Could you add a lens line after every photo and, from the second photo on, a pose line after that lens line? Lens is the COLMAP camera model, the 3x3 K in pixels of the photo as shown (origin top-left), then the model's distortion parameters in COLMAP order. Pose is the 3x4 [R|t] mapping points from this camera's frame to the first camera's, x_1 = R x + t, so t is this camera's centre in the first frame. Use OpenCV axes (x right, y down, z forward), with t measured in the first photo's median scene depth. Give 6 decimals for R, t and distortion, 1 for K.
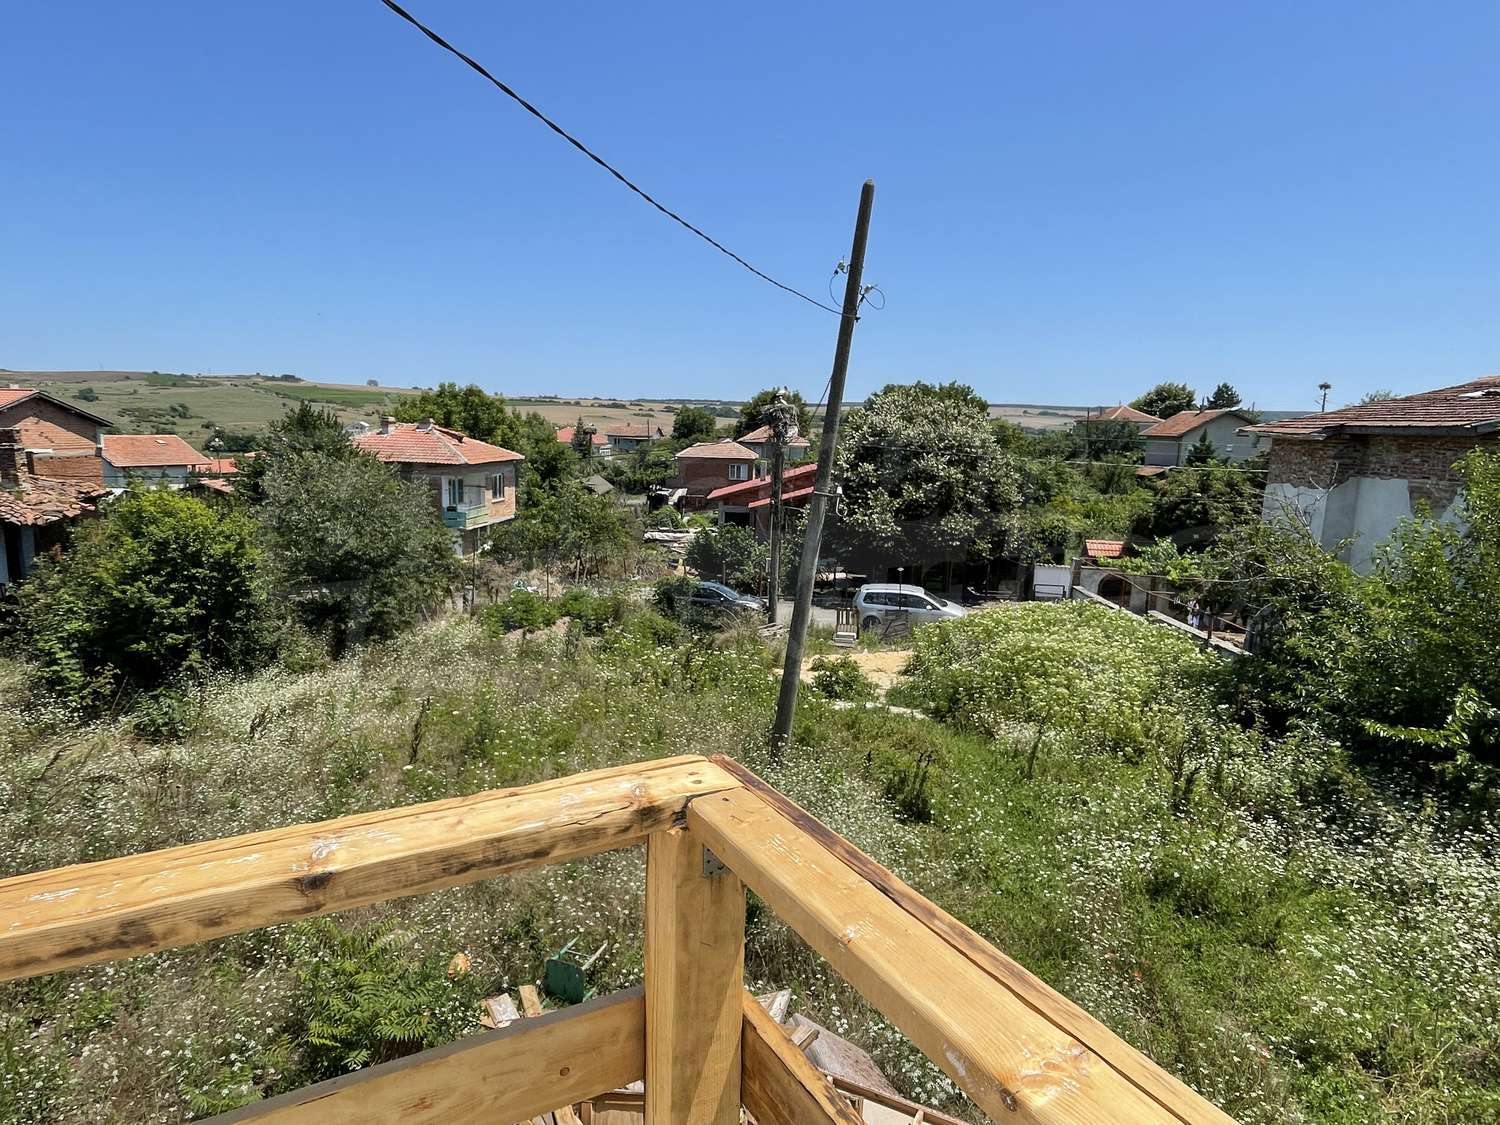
lens RADIAL K [[861.5, 0, 751.0], [0, 861.5, 566.8], [0, 0, 1]] dist [-0.002474, -0.001210]
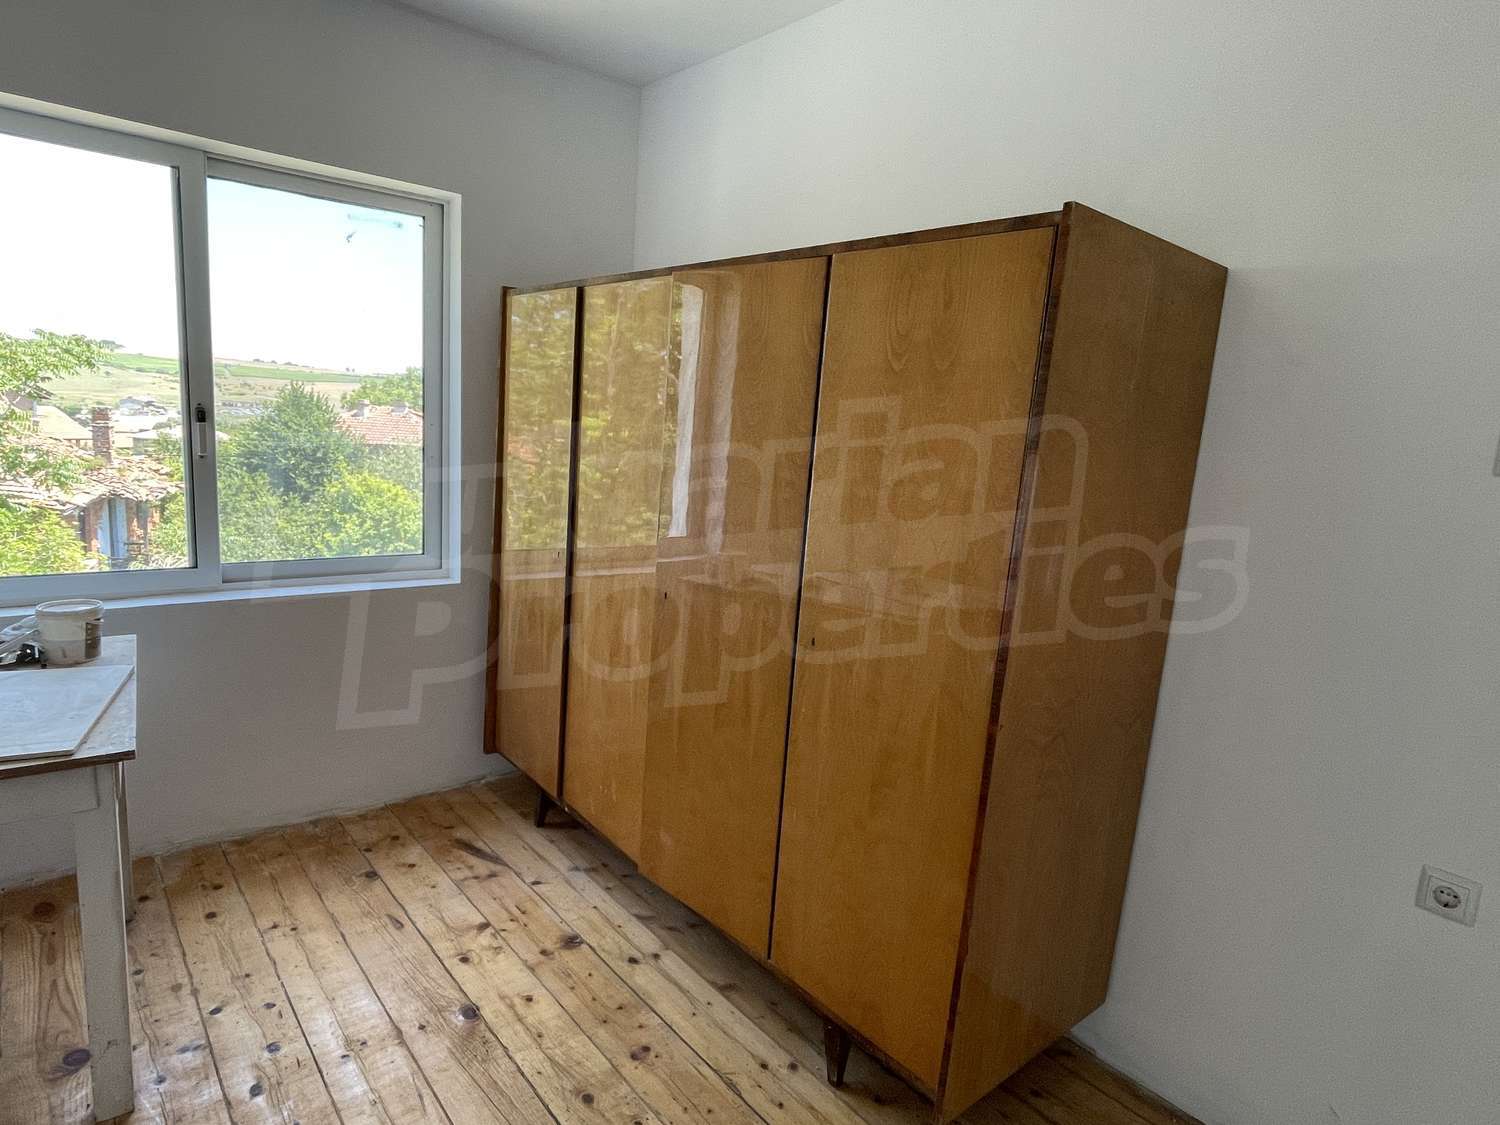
lens RADIAL K [[861.5, 0, 748.2], [0, 861.5, 562.7], [0, 0, 1]] dist [-0.002474, -0.001210]
pose [[0.988736, 0.006788, 0.149514, -0.235812], [-0.008037, 0.999938, 0.007747, 0.011415], [-0.149452, -0.008861, 0.988729, -0.129975]]
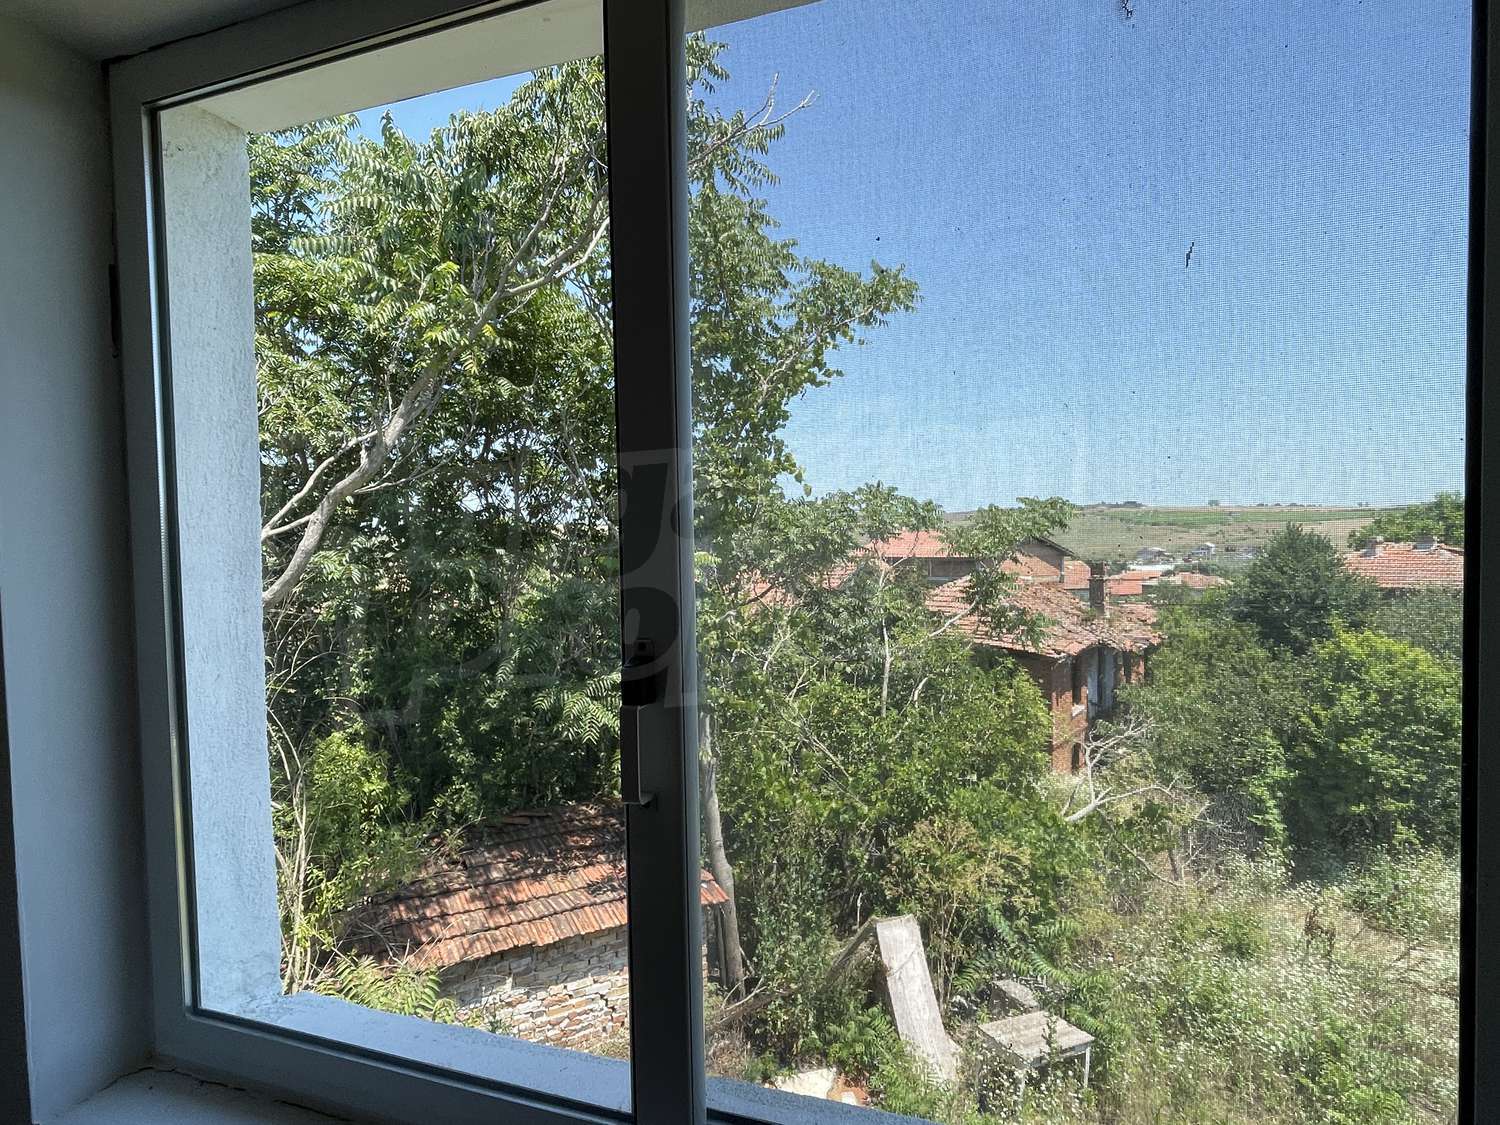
lens RADIAL K [[861.5, 0, 750.6], [0, 861.5, 556.8], [0, 0, 1]] dist [-0.002474, -0.001210]
pose [[0.621592, -0.025368, -0.782930, -0.255662], [-0.092877, 0.990039, -0.105817, -0.007103], [0.777816, 0.138491, 0.613044, -0.032308]]
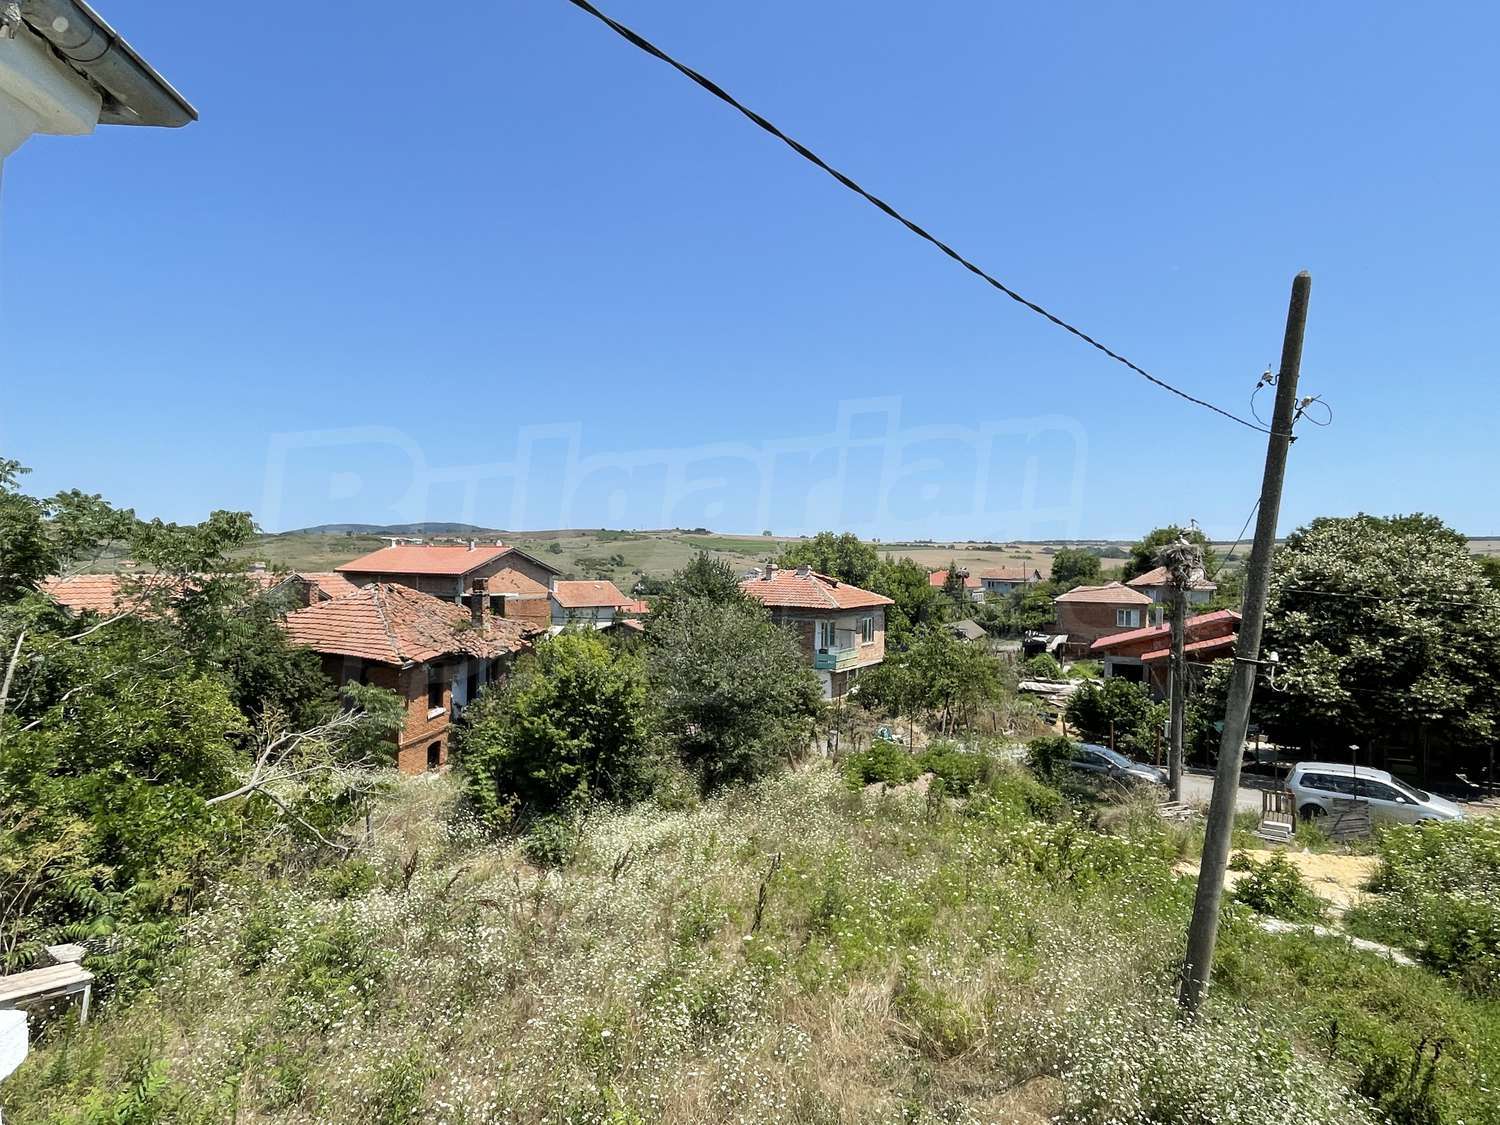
lens RADIAL K [[861.5, 0, 752.0], [0, 861.5, 571.5], [0, 0, 1]] dist [-0.002474, -0.001210]
pose [[0.911085, -0.010038, -0.412097, -0.002546], [-0.055494, 0.987616, -0.146747, -0.010650], [0.408467, 0.156568, 0.899245, 0.047776]]
